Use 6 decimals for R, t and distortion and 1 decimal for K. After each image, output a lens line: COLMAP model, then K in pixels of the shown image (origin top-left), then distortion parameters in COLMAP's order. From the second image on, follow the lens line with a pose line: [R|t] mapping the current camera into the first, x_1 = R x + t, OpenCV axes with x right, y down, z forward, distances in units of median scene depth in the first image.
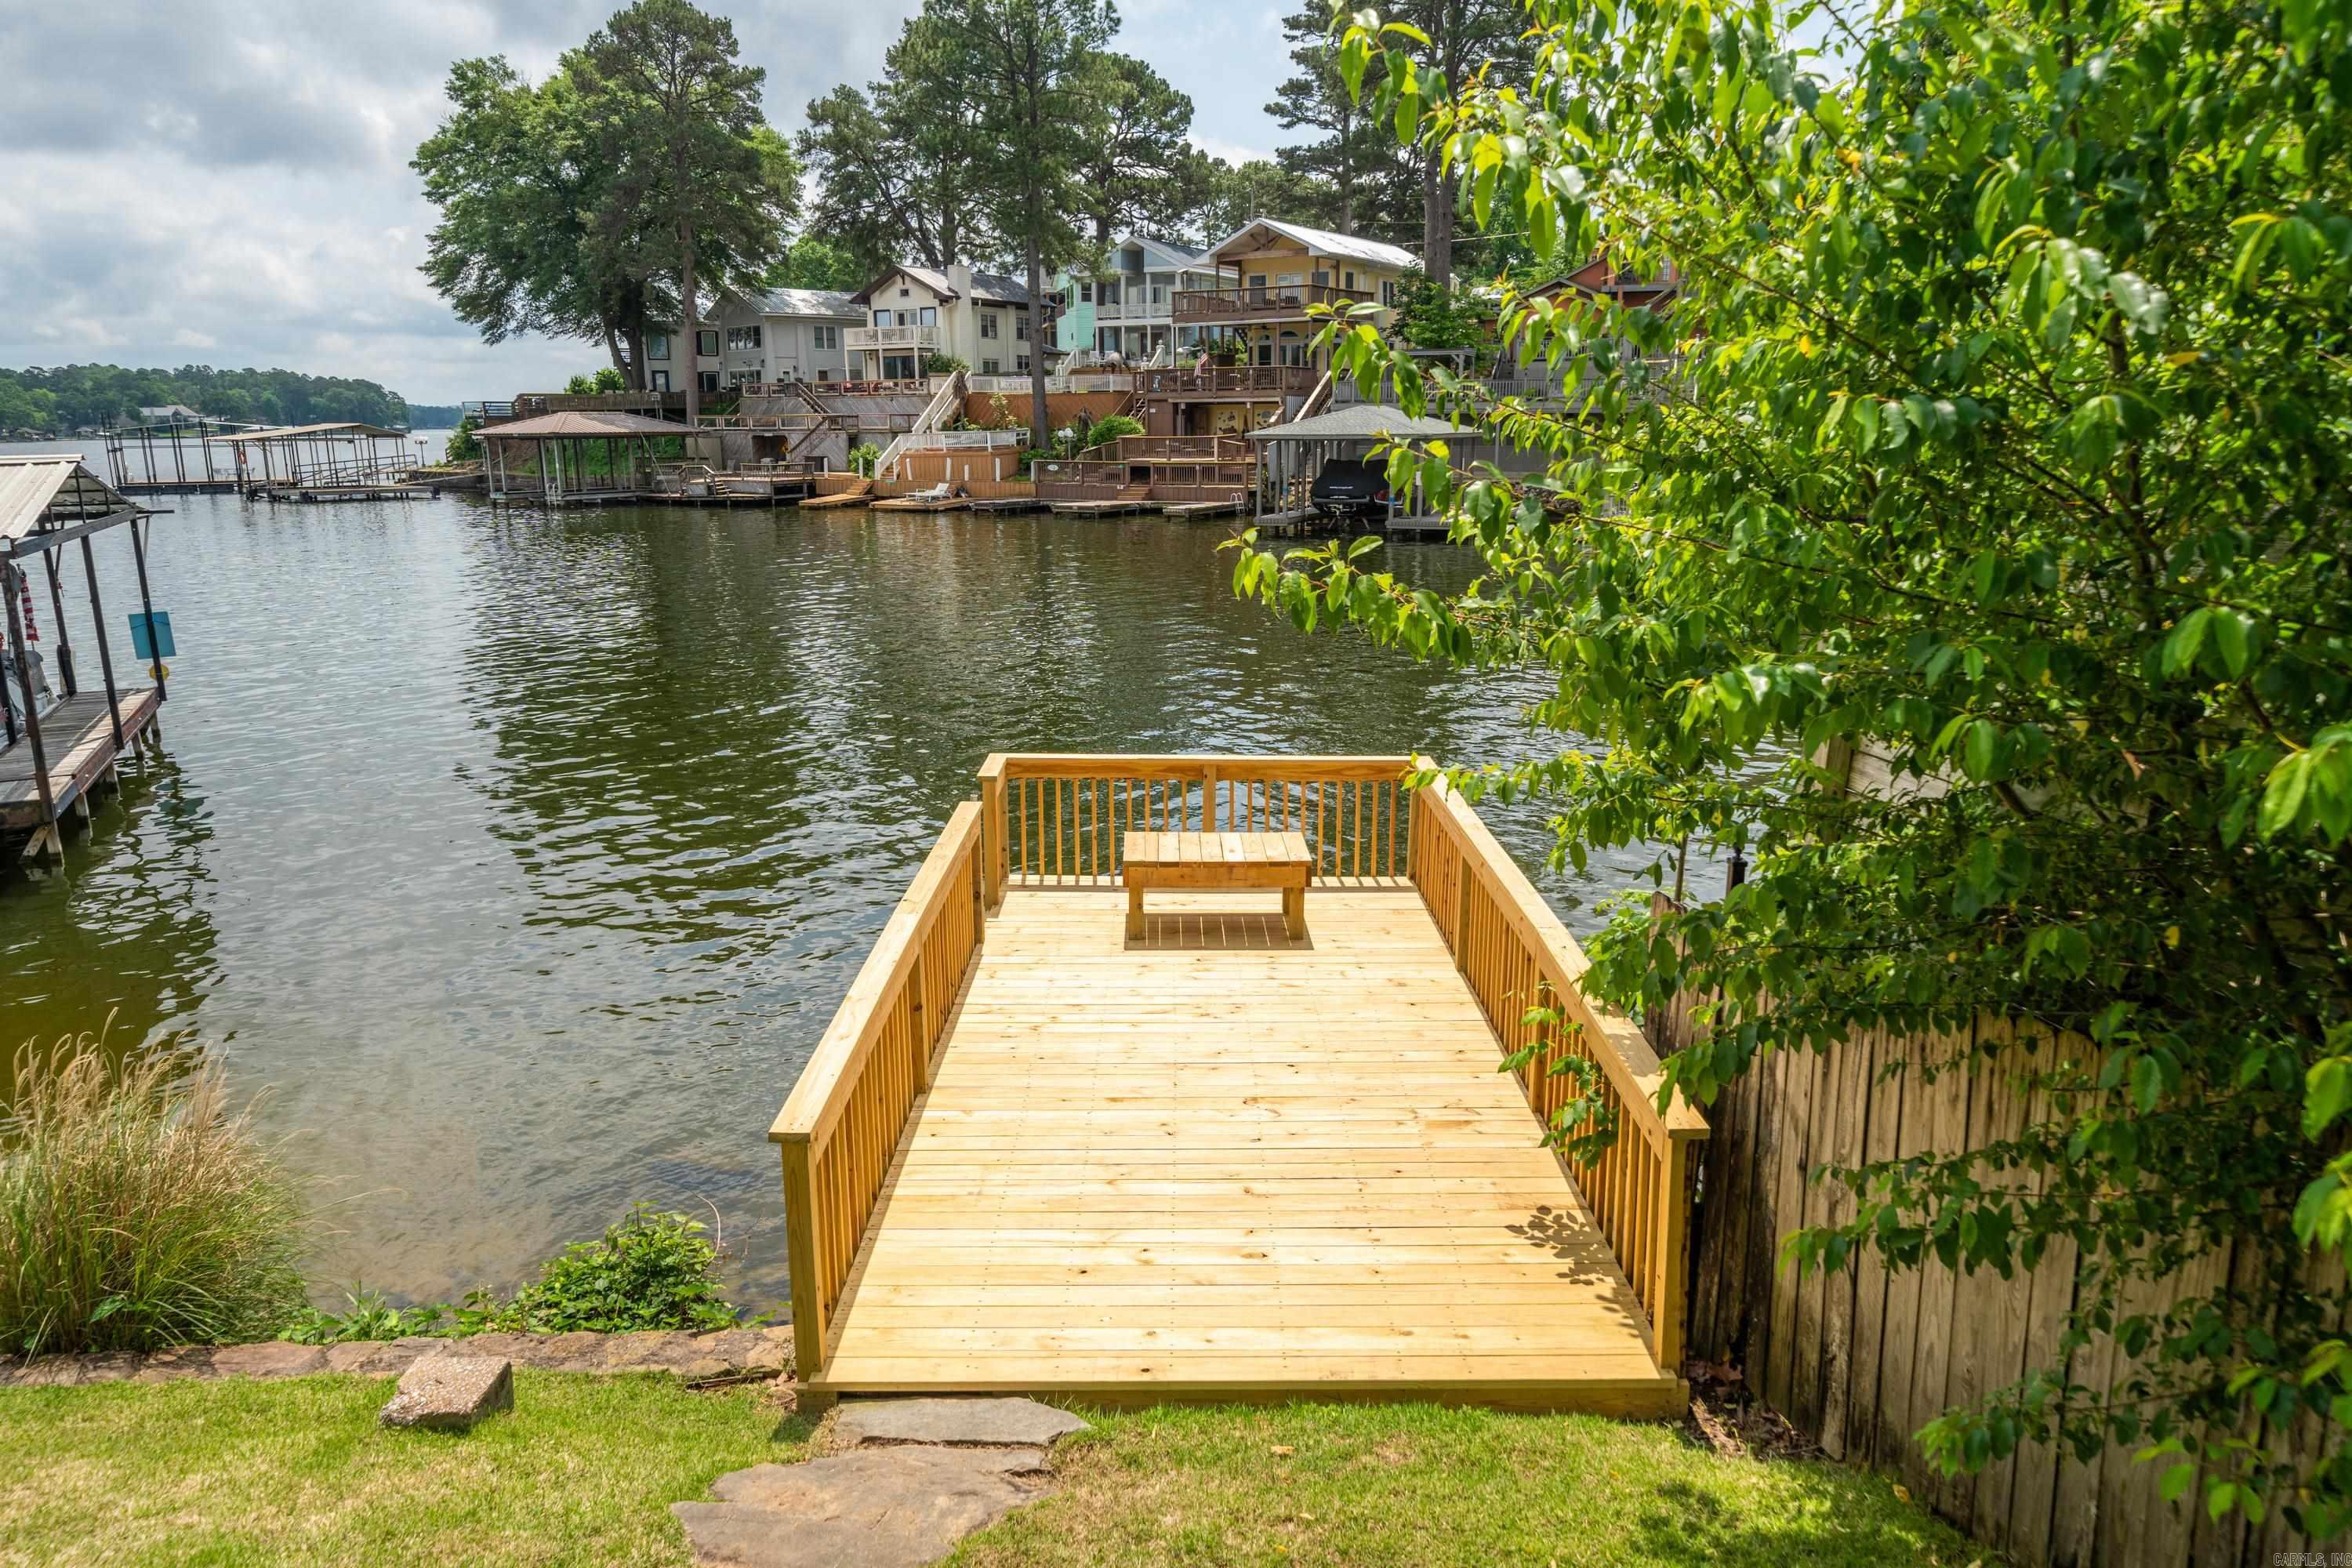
lens RADIAL K [[1609.9, 0, 1156.9], [0, 1609.9, 843.0], [0, 0, 1]] dist [-0.006857, 0.006006]
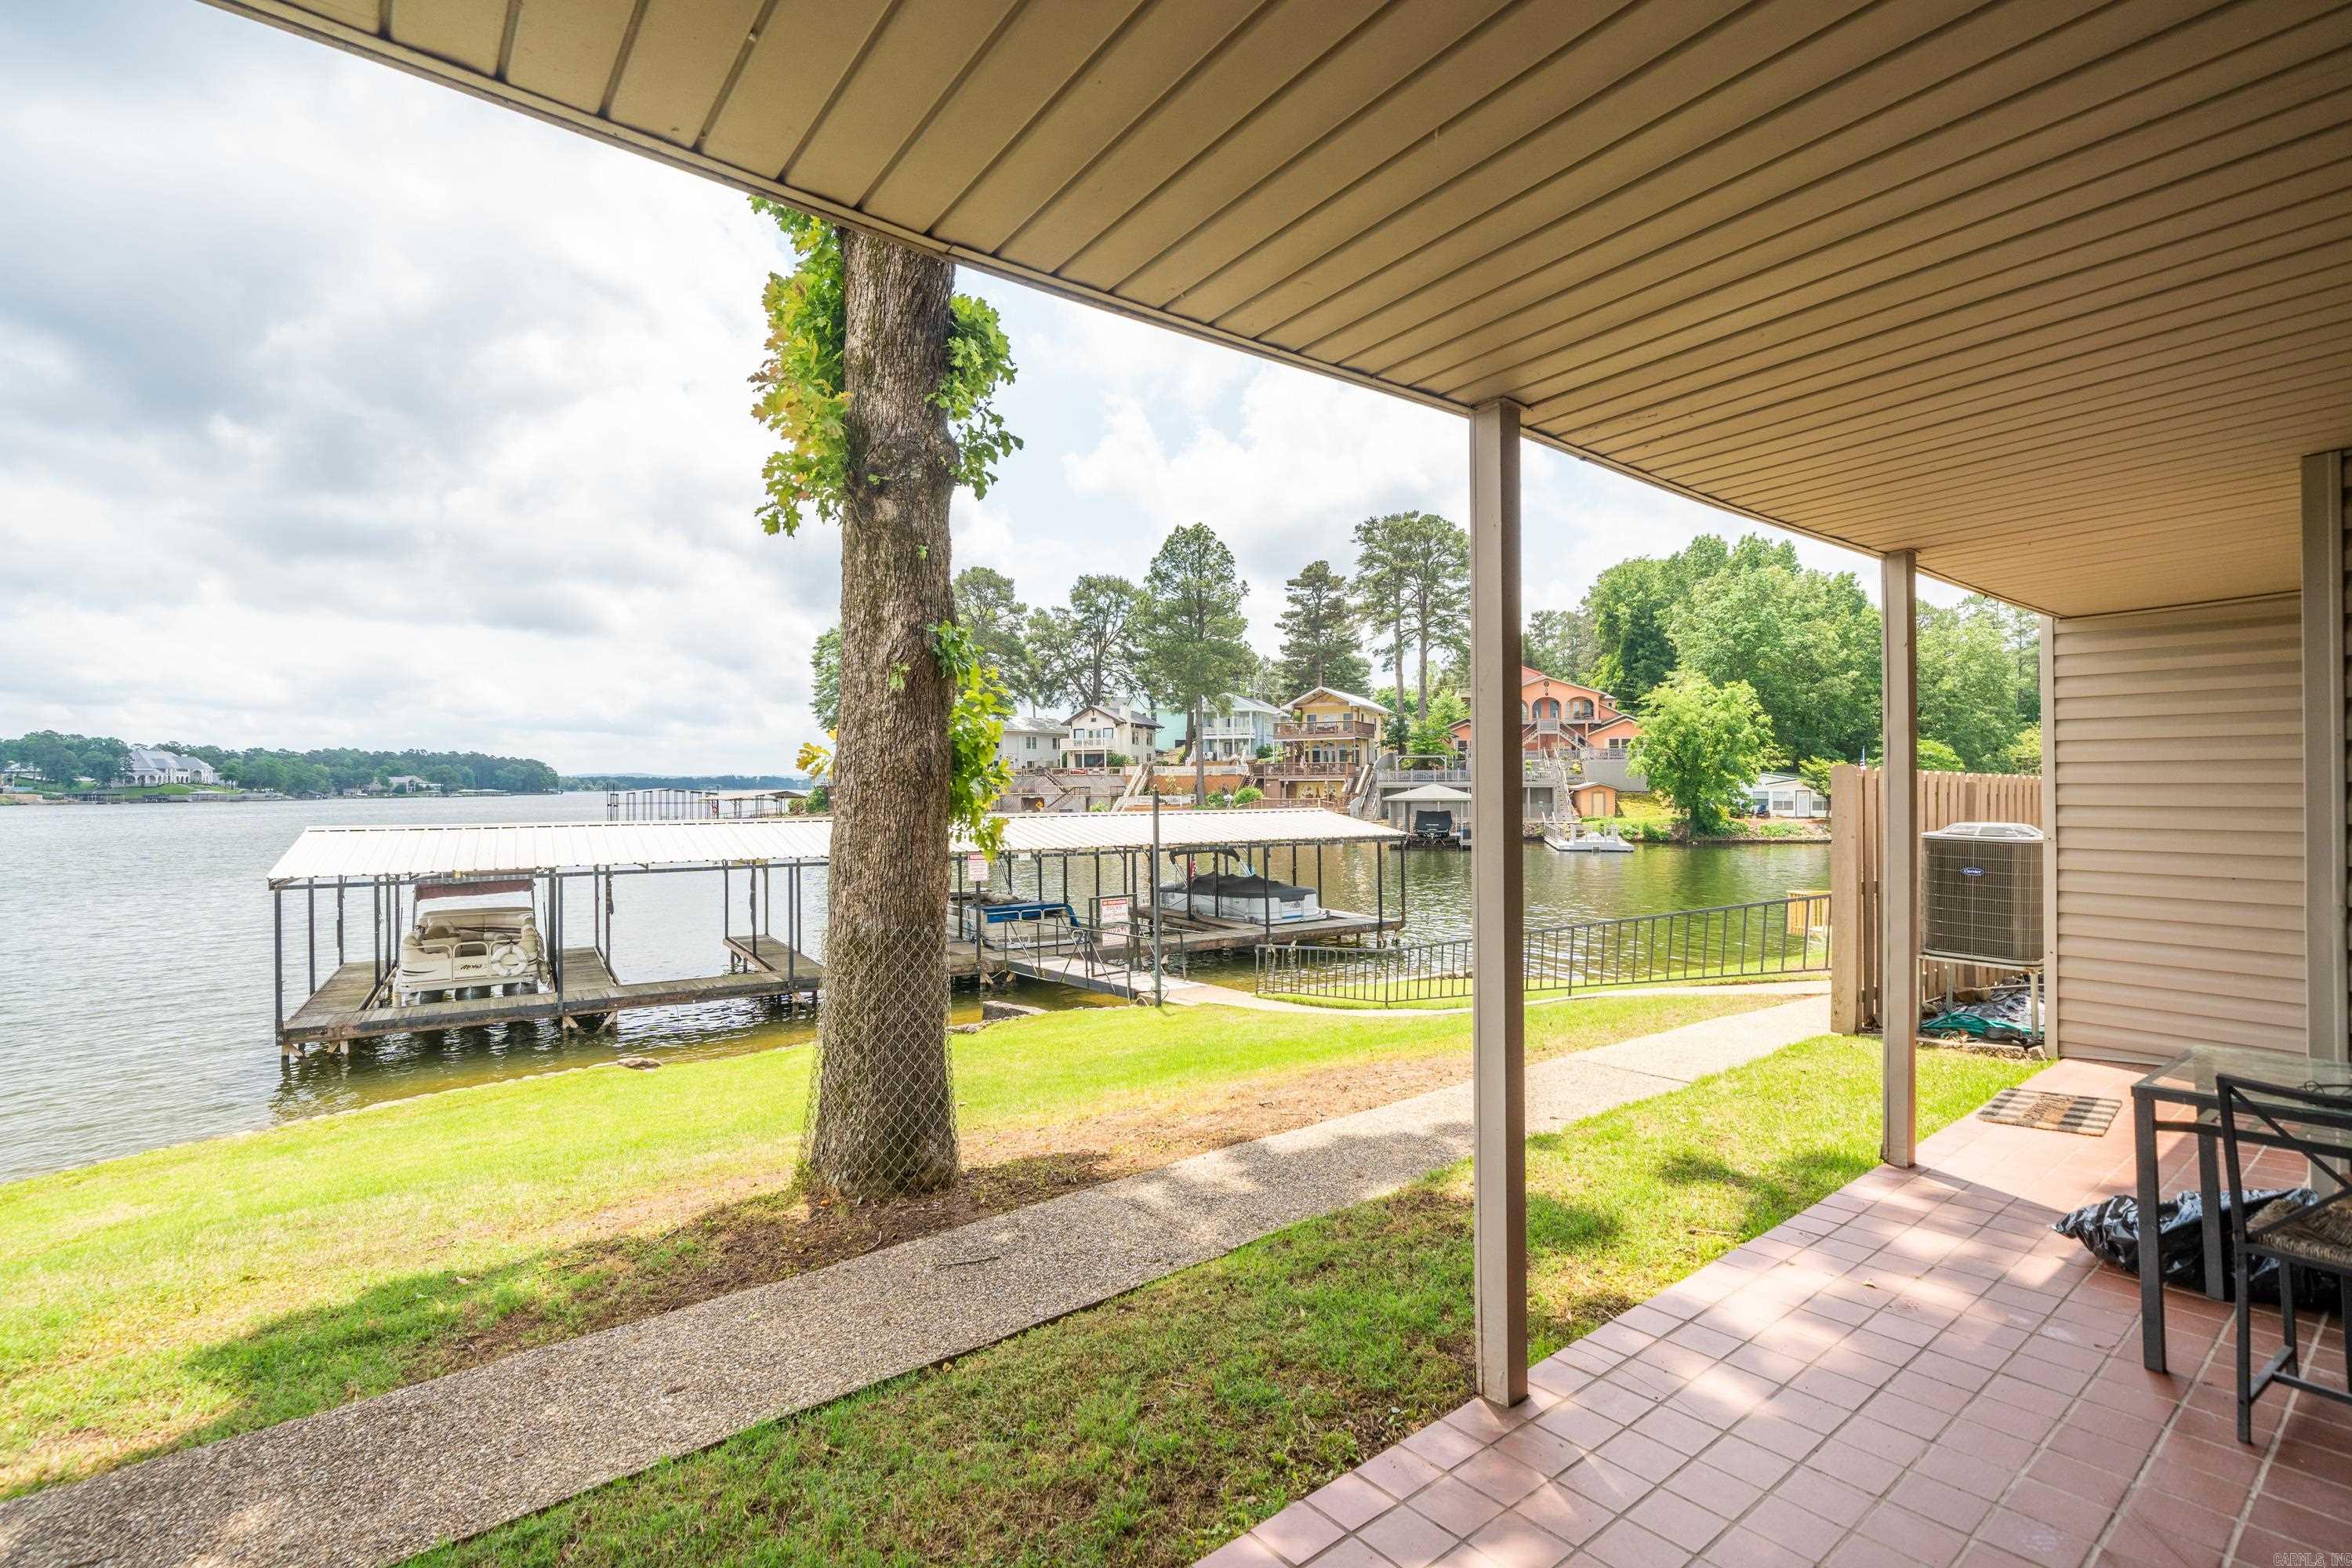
lens RADIAL K [[1060.3, 0, 1181.5], [0, 1060.3, 781.6], [0, 0, 1]] dist [0.004007, 0.001164]
pose [[0.995097, 0.003235, 0.098846, -0.179856], [0.022558, 0.965694, -0.258702, 0.029586], [-0.096292, 0.259663, 0.960886, -0.119829]]
